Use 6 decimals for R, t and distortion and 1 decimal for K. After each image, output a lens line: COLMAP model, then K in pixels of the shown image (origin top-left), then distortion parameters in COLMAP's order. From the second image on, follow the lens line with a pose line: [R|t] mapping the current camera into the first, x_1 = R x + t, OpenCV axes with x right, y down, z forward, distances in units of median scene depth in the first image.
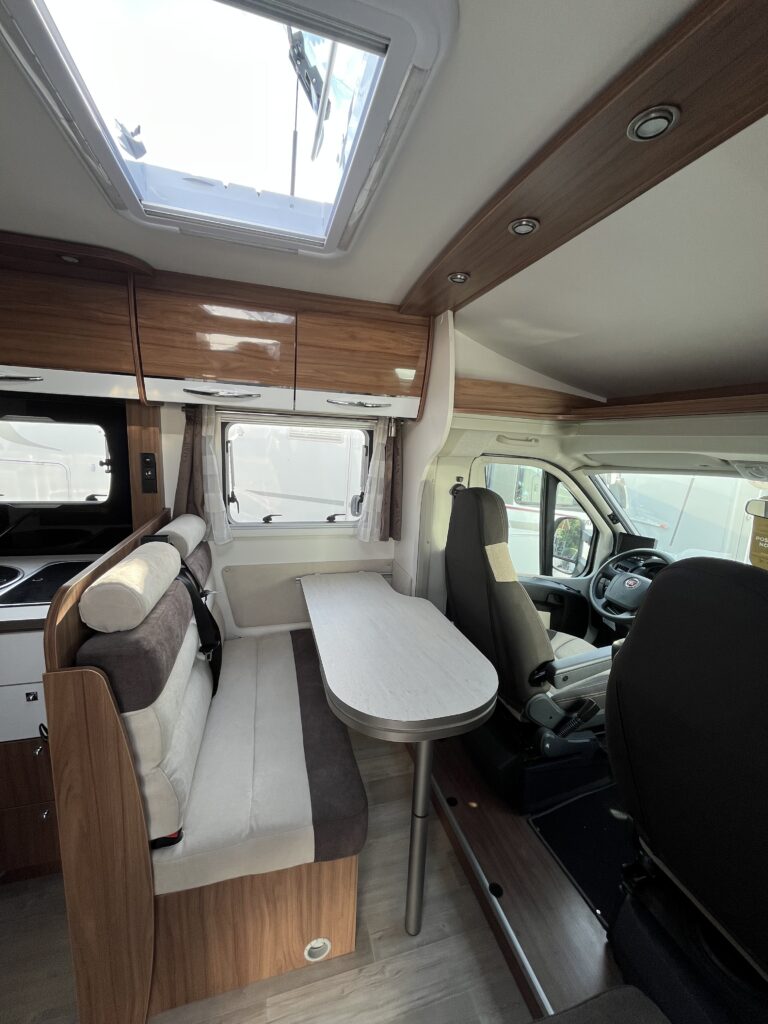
lens RADIAL K [[412.3, 0, 388.1], [0, 412.3, 512.5], [0, 0, 1]] dist [-0.004108, 0.000574]
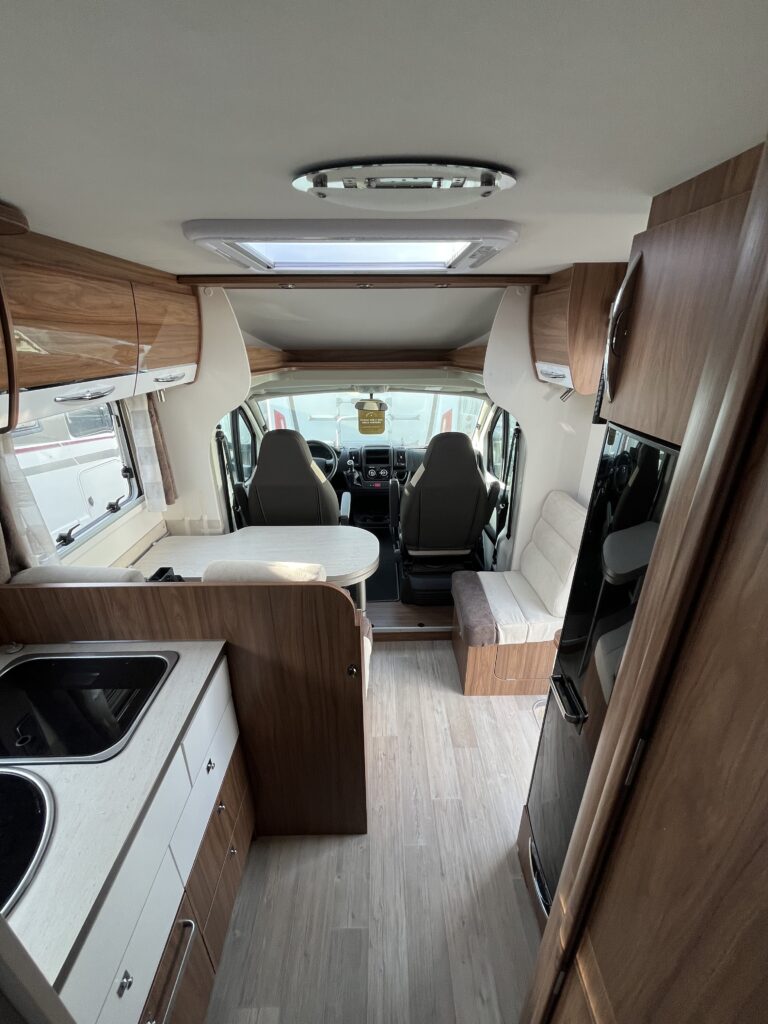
lens RADIAL K [[412.3, 0, 387.6], [0, 412.3, 513.4], [0, 0, 1]] dist [-0.004108, 0.000574]
pose [[0.267771, -0.425177, 0.864594, -1.003581], [0.181878, 0.903536, 0.387999, -0.276821], [-0.946160, 0.053356, 0.319271, 0.213230]]
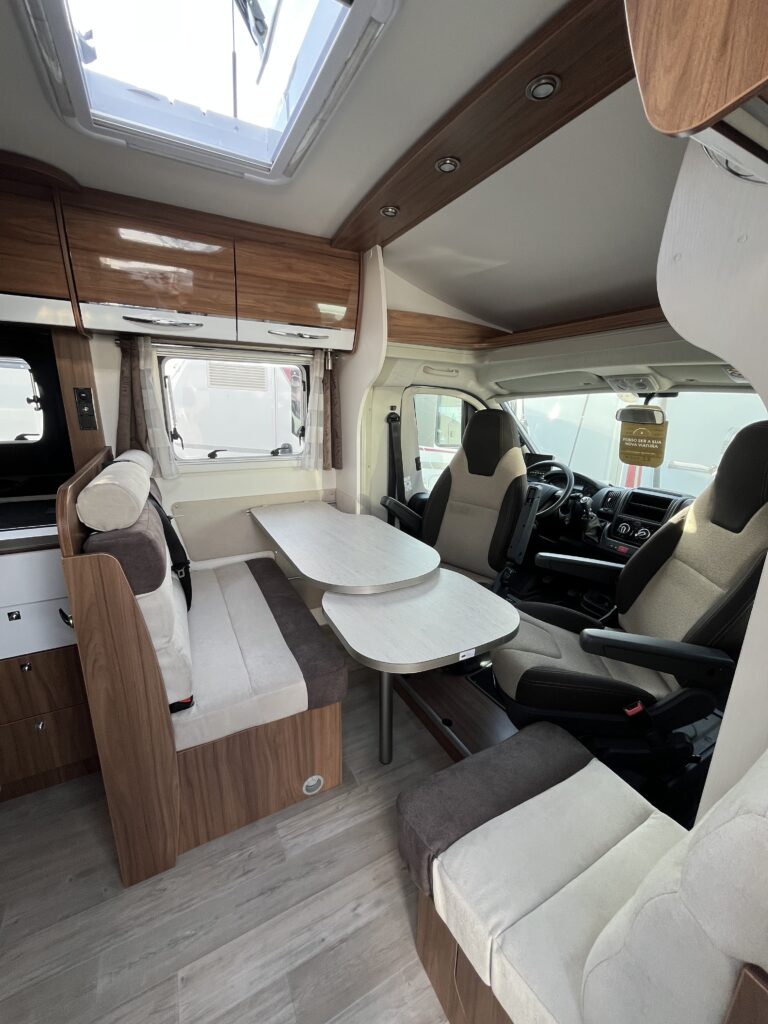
lens RADIAL K [[412.3, 0, 388.0], [0, 412.3, 512.6], [0, 0, 1]] dist [-0.004108, 0.000574]
pose [[0.978597, -0.080265, 0.189488, -0.089652], [0.062888, 0.993392, 0.096009, 0.112841], [-0.195942, -0.082037, 0.977178, -0.134996]]
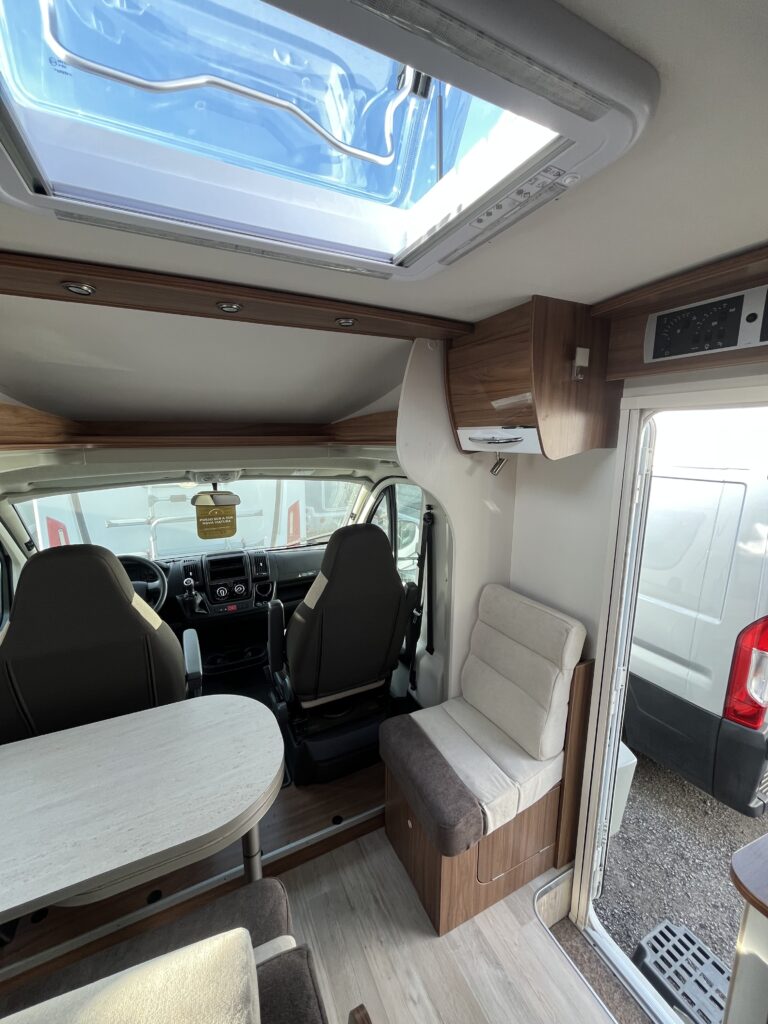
lens RADIAL K [[412.3, 0, 387.4], [0, 412.3, 512.5], [0, 0, 1]] dist [-0.004108, 0.000574]
pose [[-0.167591, -0.224145, 0.960038, -0.593024], [0.162418, 0.954227, 0.251141, -0.212174], [-0.972385, 0.198017, -0.123515, 0.487389]]
